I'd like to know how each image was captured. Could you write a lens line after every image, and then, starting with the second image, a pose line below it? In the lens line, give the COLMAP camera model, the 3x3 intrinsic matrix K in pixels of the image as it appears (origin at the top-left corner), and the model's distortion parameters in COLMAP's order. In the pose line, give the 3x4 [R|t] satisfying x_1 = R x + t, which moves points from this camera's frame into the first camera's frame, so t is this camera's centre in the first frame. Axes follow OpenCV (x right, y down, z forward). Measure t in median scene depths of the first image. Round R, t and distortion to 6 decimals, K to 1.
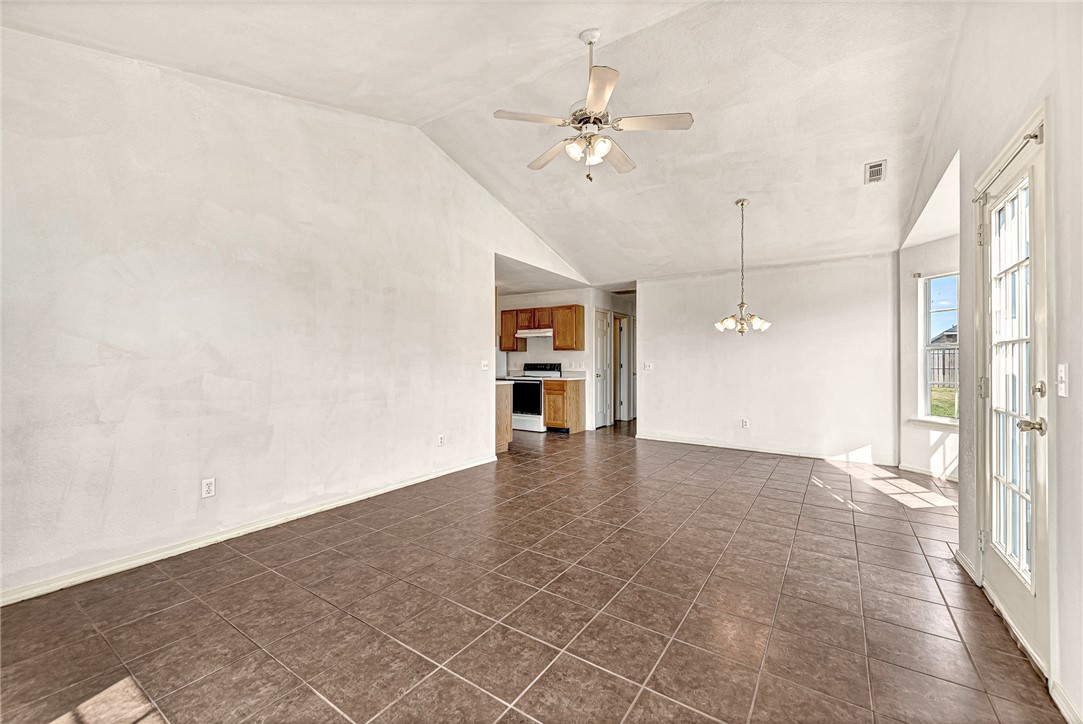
lens RADIAL K [[432.4, 0, 542.6], [0, 432.4, 360.1], [0, 0, 1]] dist [0.013697, -0.003761]
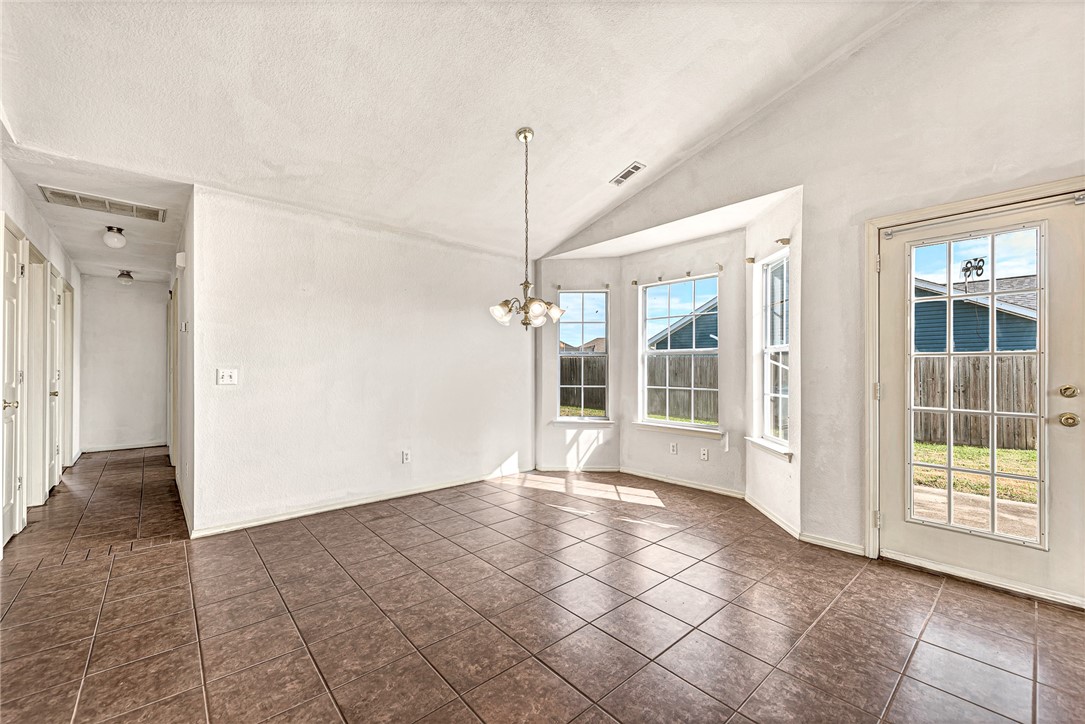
lens RADIAL K [[433.2, 0, 542.8], [0, 433.2, 367.5], [0, 0, 1]] dist [0.013697, -0.003761]
pose [[0.250586, 0.000032, 0.968094, -0.194869], [-0.007595, 0.999969, 0.001933, 0.001208], [-0.968064, -0.007838, 0.250579, 0.811756]]
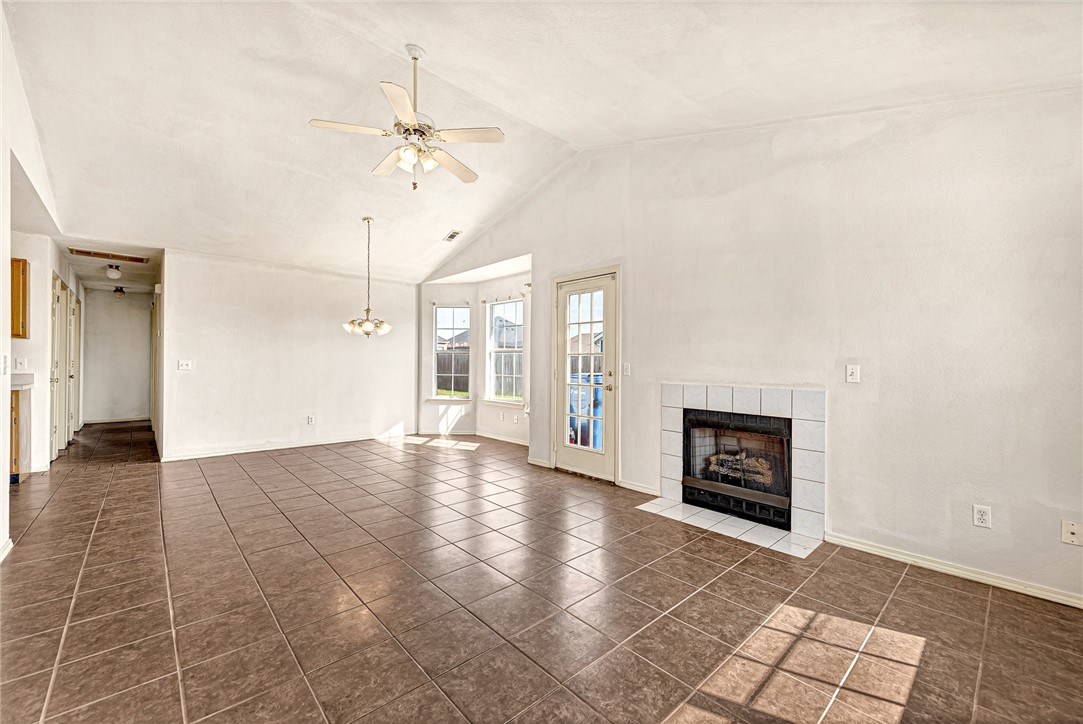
lens RADIAL K [[432.4, 0, 544.9], [0, 432.4, 361.5], [0, 0, 1]] dist [0.013697, -0.003761]
pose [[0.232803, 0.002504, 0.972521, -0.540000], [-0.013071, 0.999914, 0.000554, -0.000937], [-0.972436, -0.012841, 0.232816, 0.287672]]
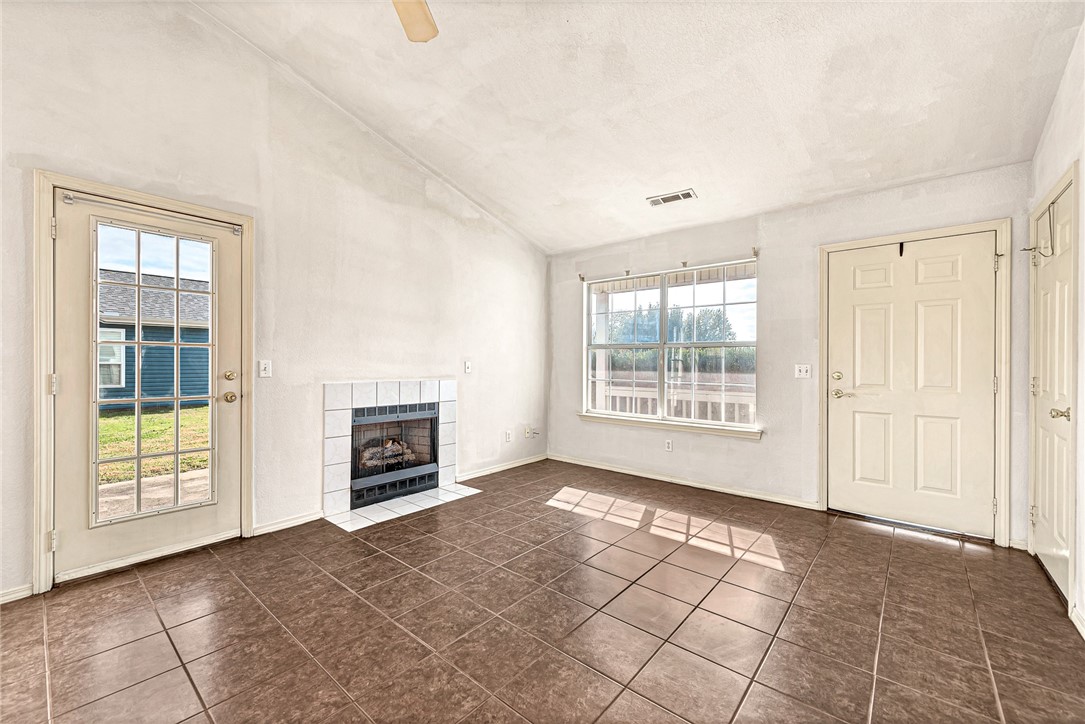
lens RADIAL K [[433.2, 0, 540.2], [0, 433.2, 359.9], [0, 0, 1]] dist [0.013697, -0.003761]
pose [[-0.993249, -0.009994, 0.115569, -0.096578], [-0.011161, 0.999893, -0.009463, 0.002484], [-0.115462, -0.010689, -0.993254, 0.946429]]
